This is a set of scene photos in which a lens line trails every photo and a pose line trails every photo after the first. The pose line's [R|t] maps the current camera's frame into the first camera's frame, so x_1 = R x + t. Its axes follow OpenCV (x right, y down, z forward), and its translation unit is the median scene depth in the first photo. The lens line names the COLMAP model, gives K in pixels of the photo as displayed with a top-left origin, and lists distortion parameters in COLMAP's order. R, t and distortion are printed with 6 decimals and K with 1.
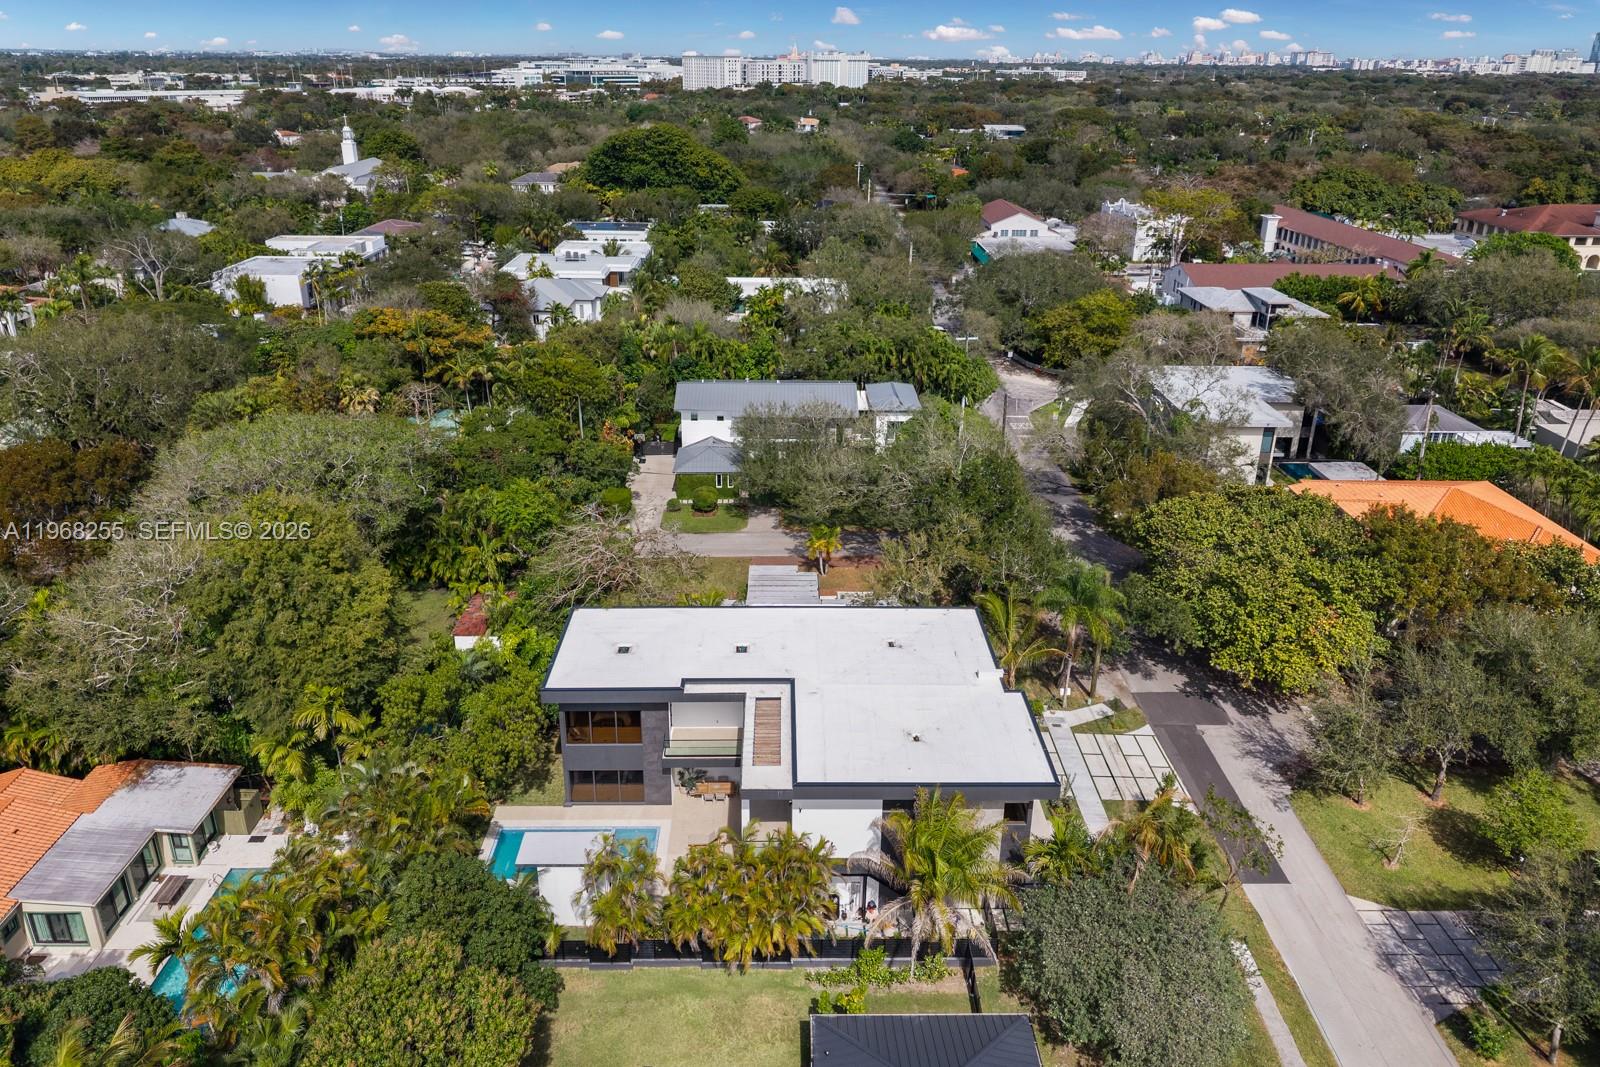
lens RADIAL K [[1088.1, 0, 795.2], [0, 1088.1, 474.6], [0, 0, 1]] dist [0.020345, -0.005239]
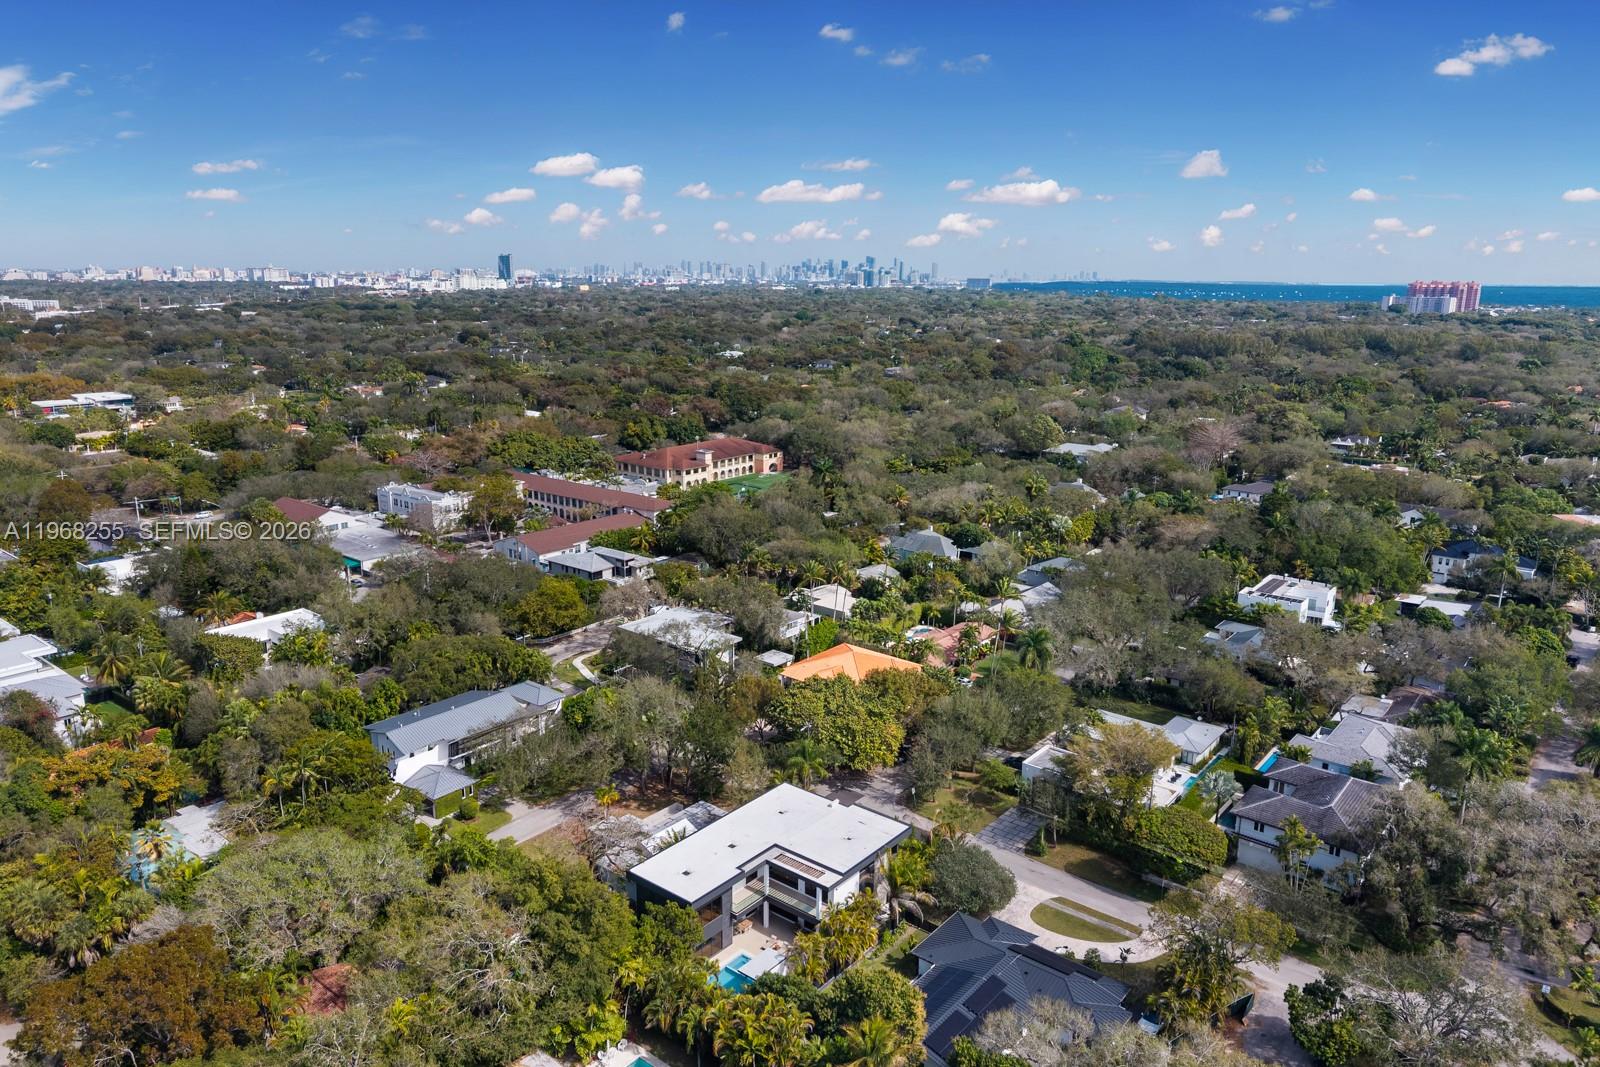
lens RADIAL K [[1088.1, 0, 795.2], [0, 1088.1, 474.6], [0, 0, 1]] dist [0.020345, -0.005239]
pose [[0.652665, -0.145309, 0.743582, -0.660661], [0.276594, 0.959395, -0.055292, -0.162049], [-0.705354, 0.241757, 0.666355, -0.236855]]
